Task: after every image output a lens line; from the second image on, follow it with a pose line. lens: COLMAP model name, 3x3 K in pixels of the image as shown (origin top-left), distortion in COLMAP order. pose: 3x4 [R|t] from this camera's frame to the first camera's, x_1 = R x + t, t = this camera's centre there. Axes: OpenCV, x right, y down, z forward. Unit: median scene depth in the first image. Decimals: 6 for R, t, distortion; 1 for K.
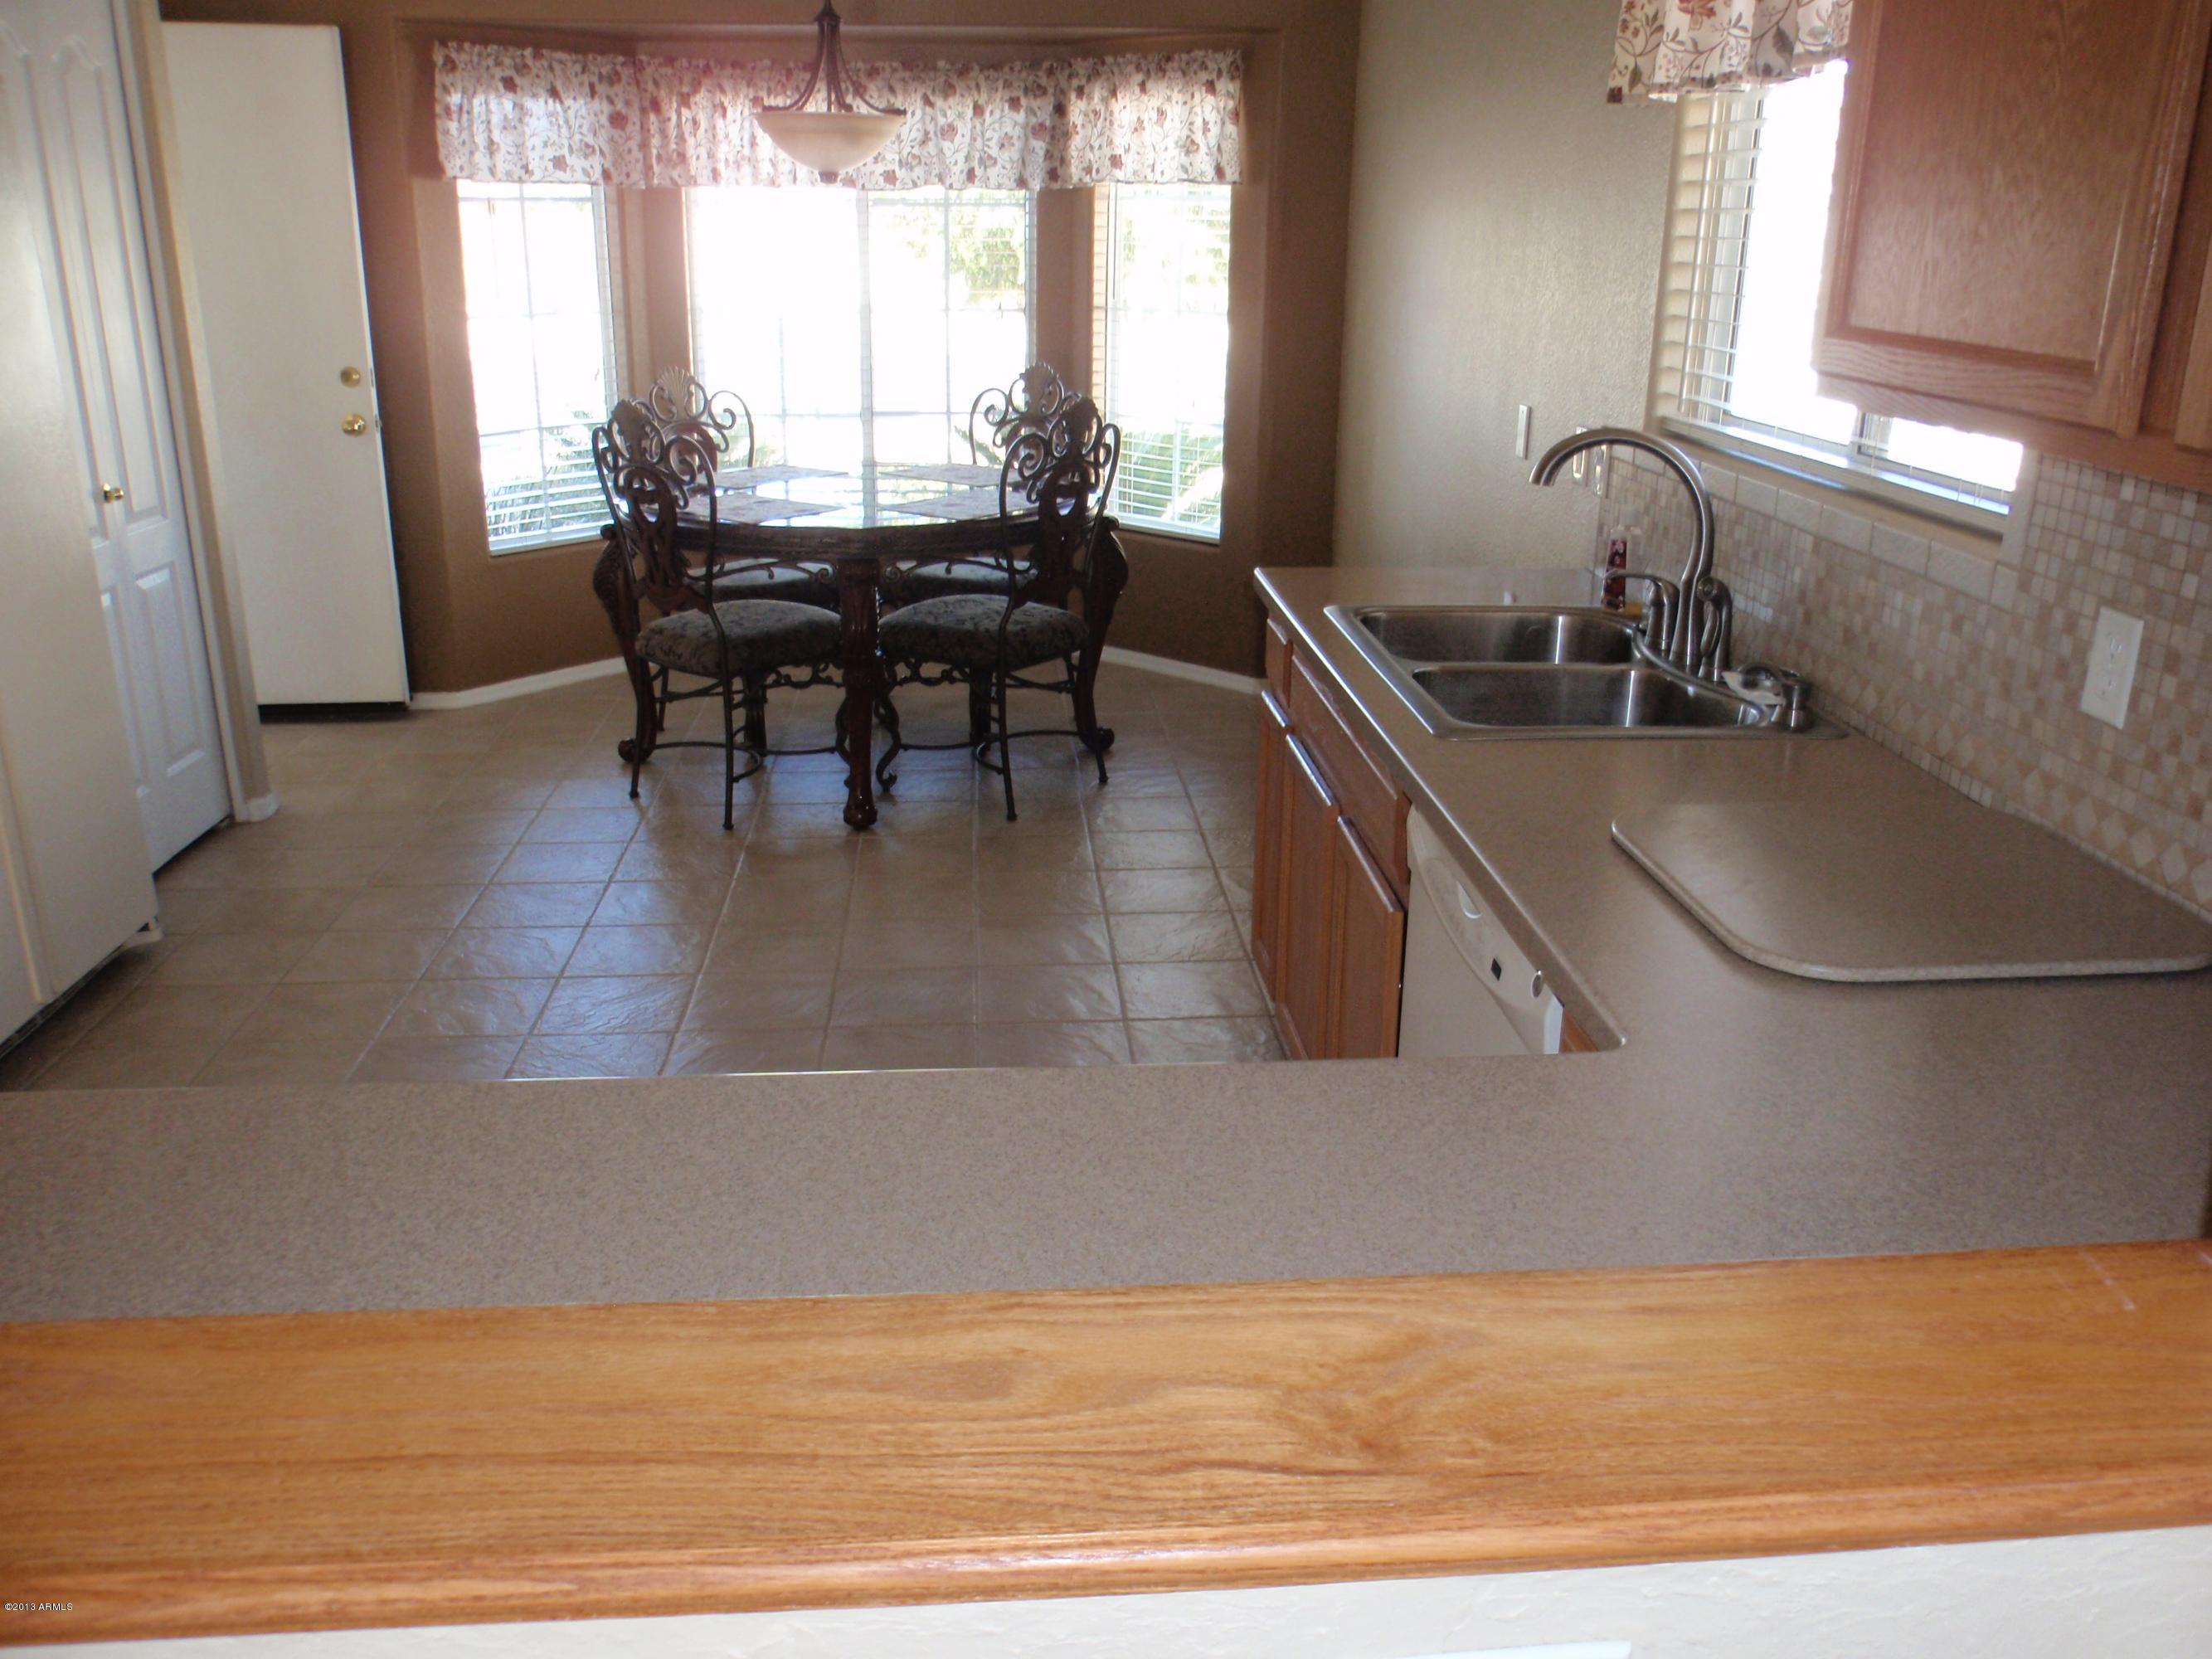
lens RADIAL K [[1820.1, 0, 1118.6], [0, 1820.1, 831.8], [0, 0, 1]] dist [-0.098022, 0.091659]
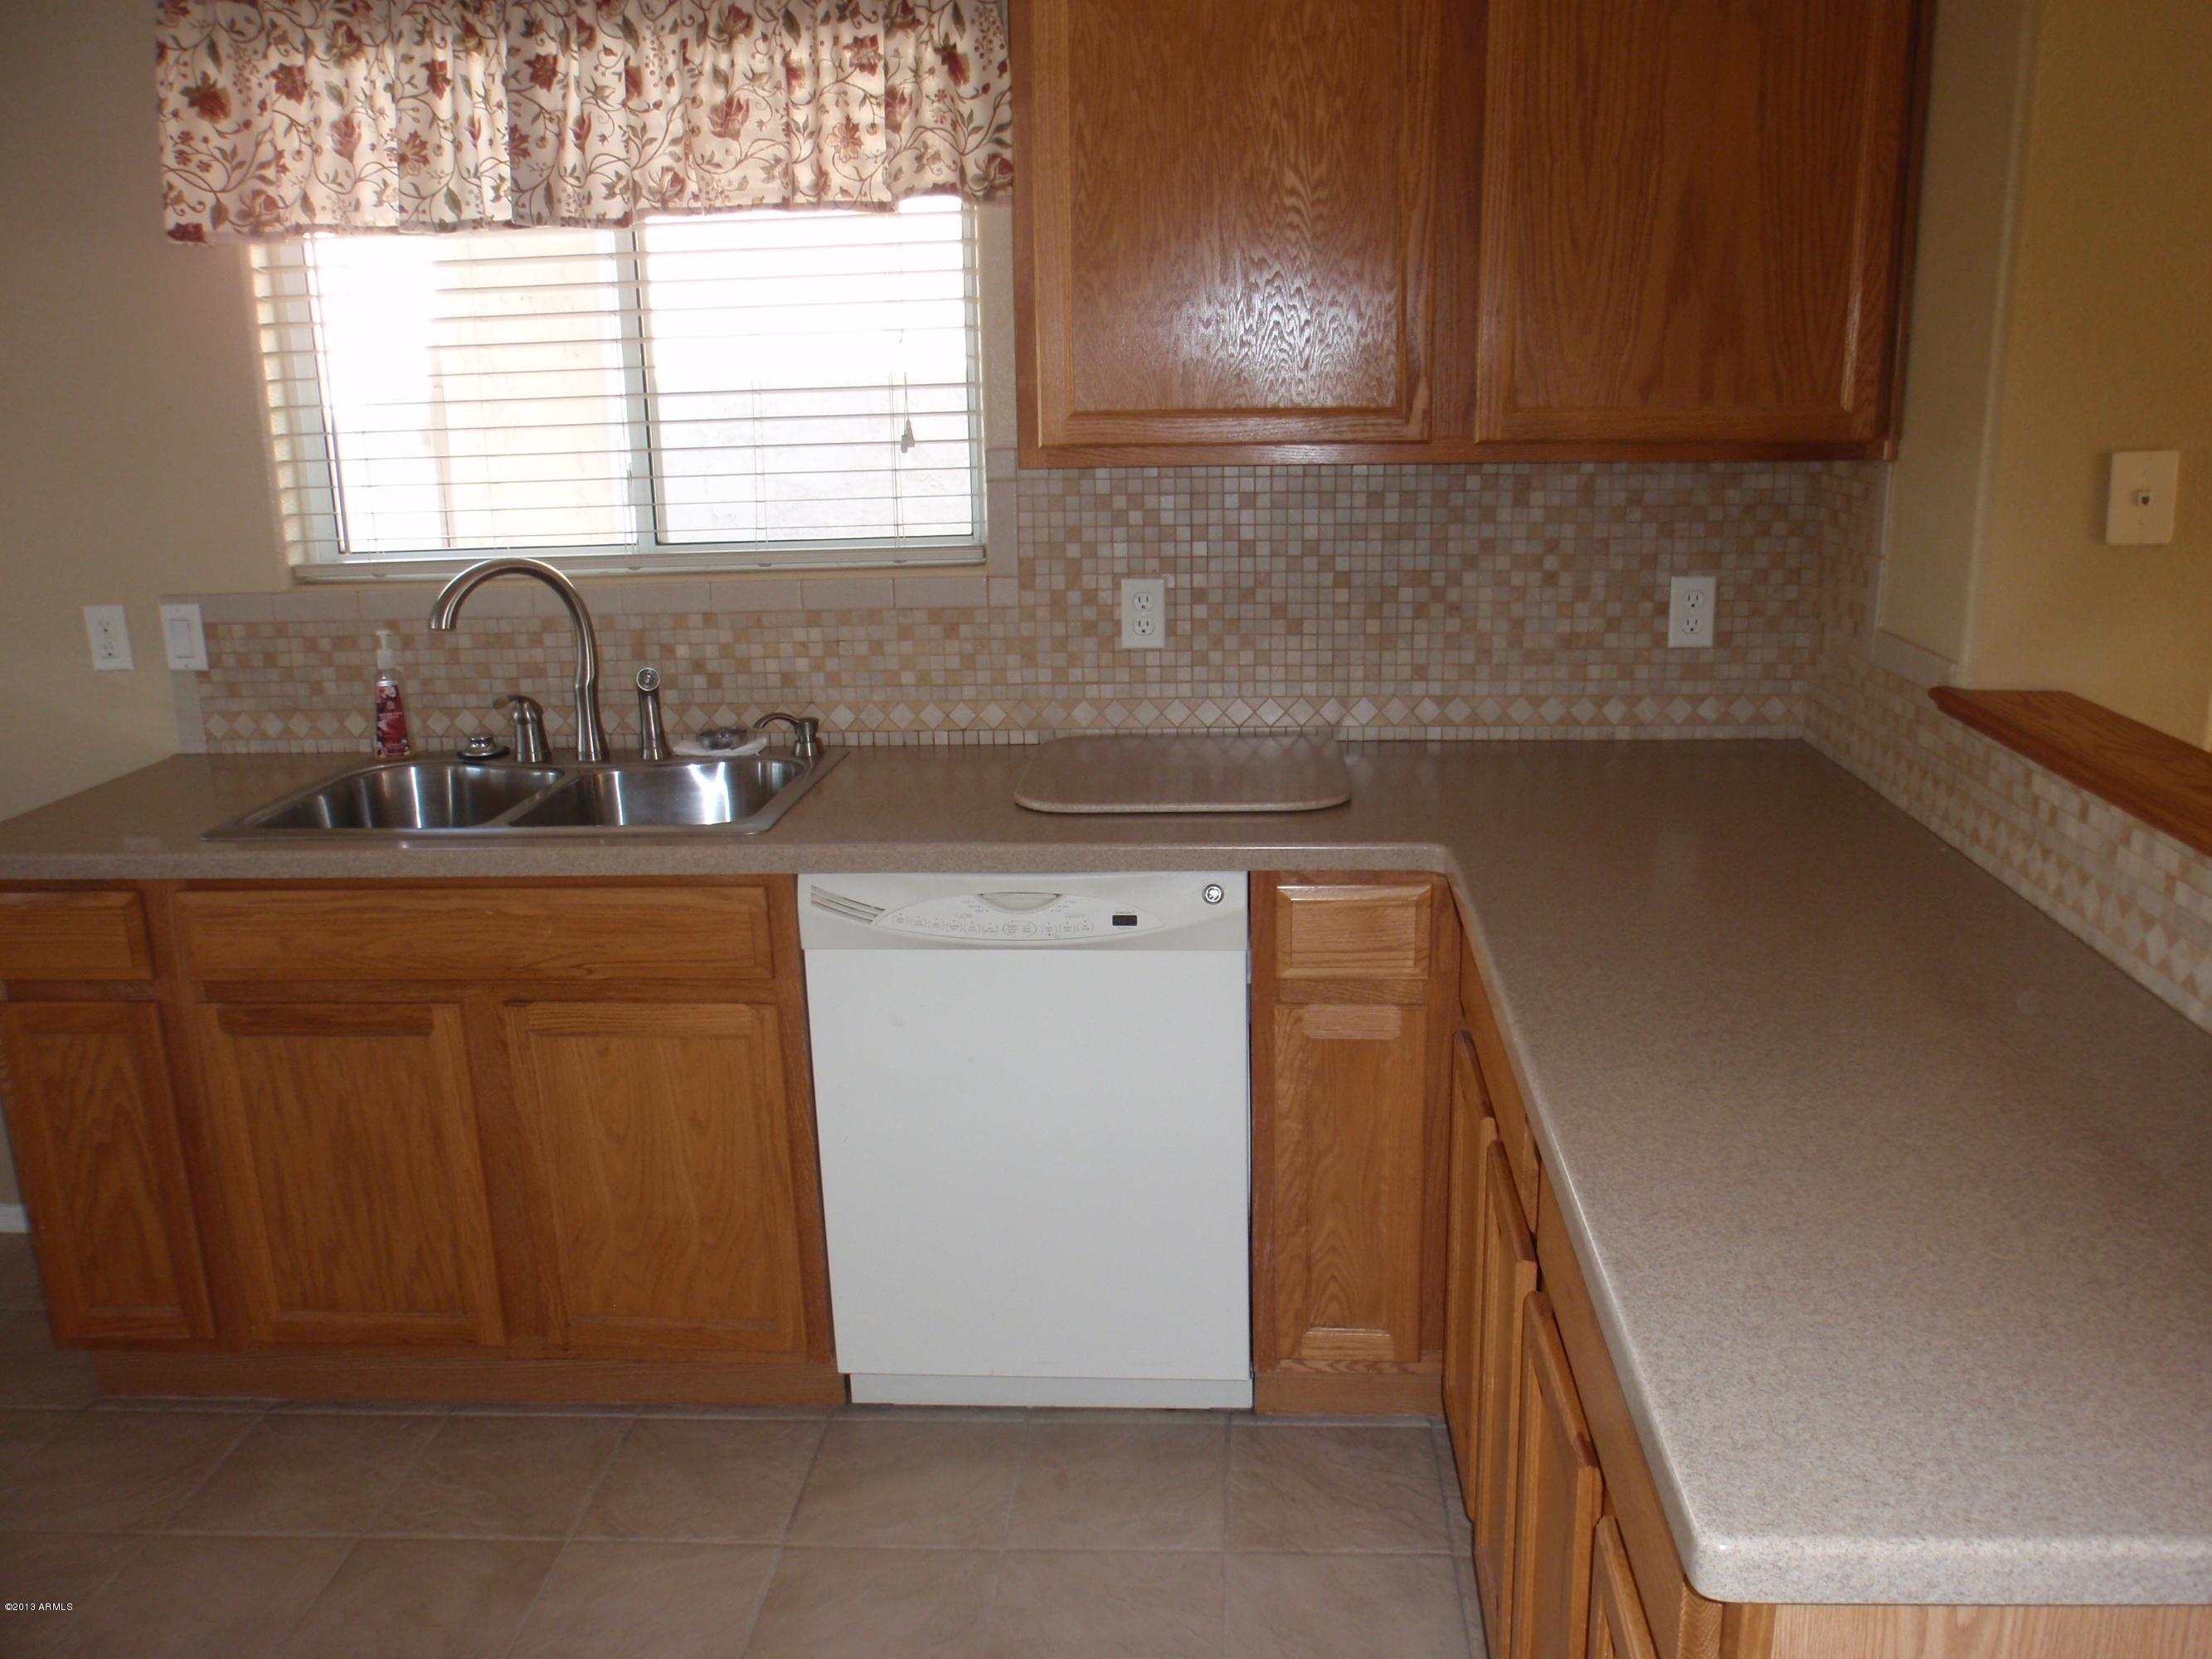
lens RADIAL K [[1820.1, 0, 1122.8], [0, 1820.1, 850.2], [0, 0, 1]] dist [-0.098022, 0.091659]
pose [[0.131398, -0.275437, 0.952297, -0.369223], [0.341117, 0.914525, 0.217445, -0.092817], [-0.930792, 0.296273, 0.214123, 0.268160]]
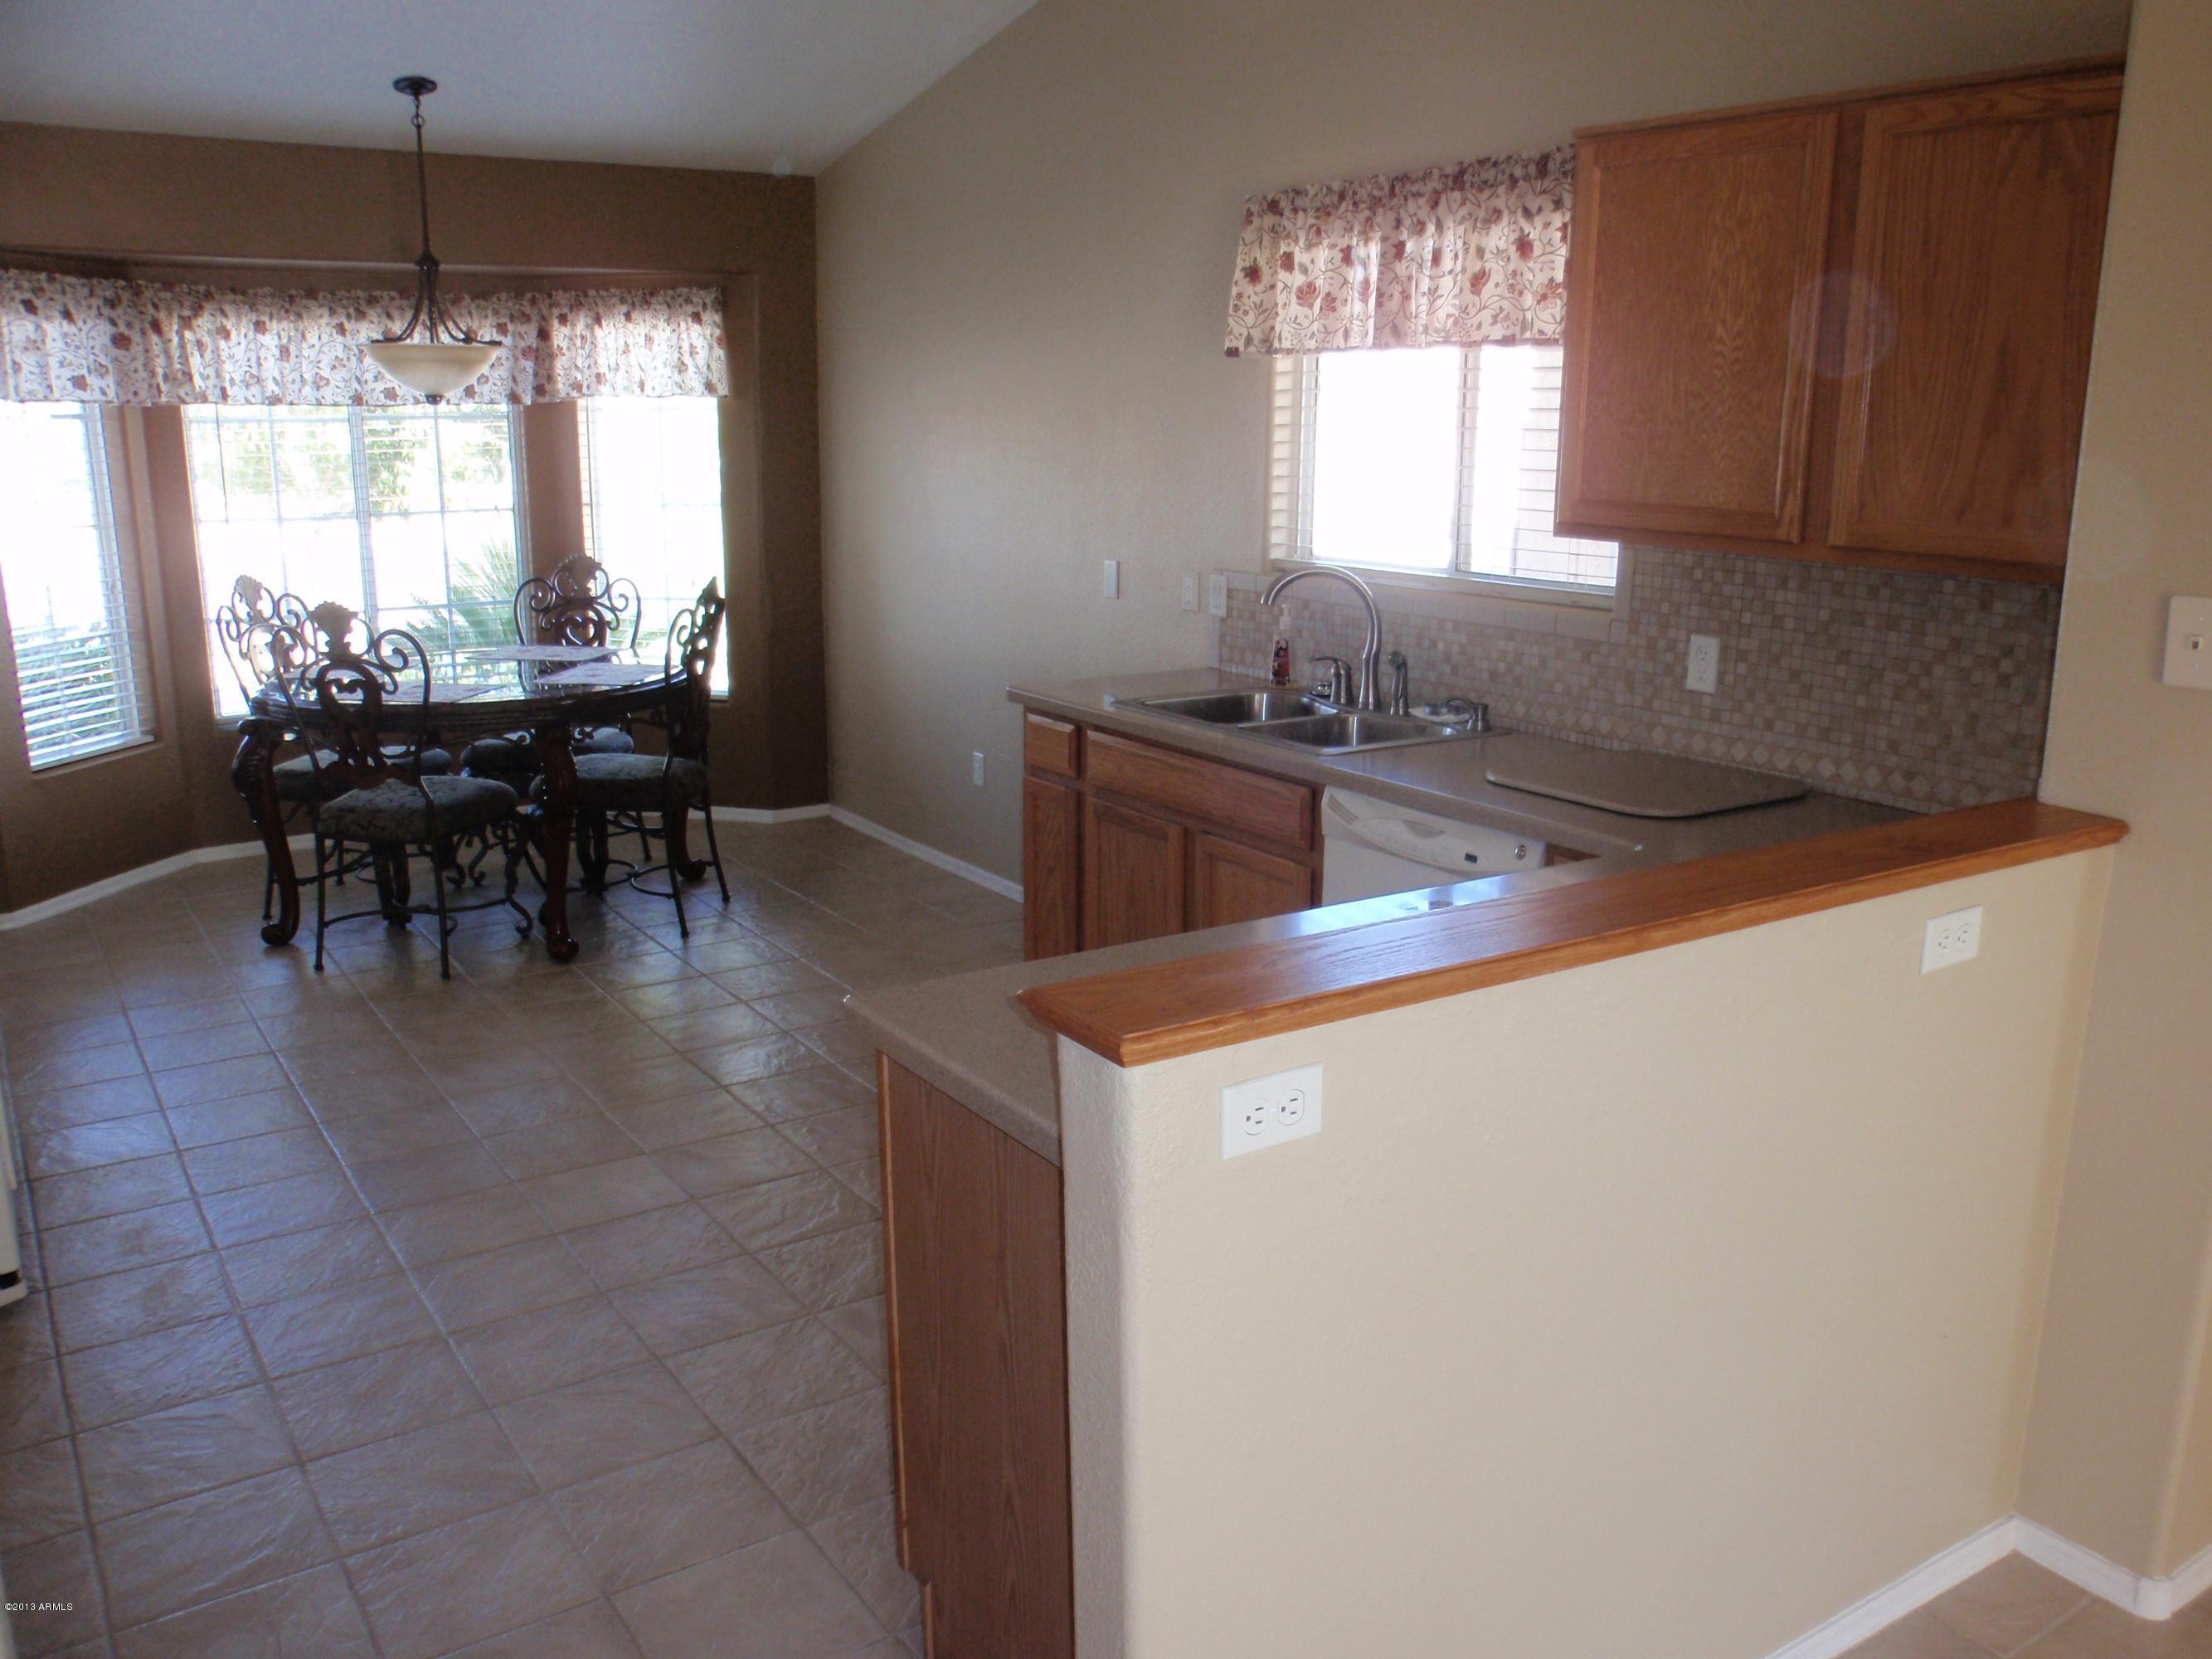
lens RADIAL K [[1820.1, 0, 1111.3], [0, 1820.1, 835.0], [0, 0, 1]] dist [-0.098022, 0.091659]
pose [[0.872006, -0.119352, 0.474721, -0.351581], [0.162491, 0.985405, -0.050731, 0.031599], [-0.461737, 0.121376, 0.878673, -0.149736]]
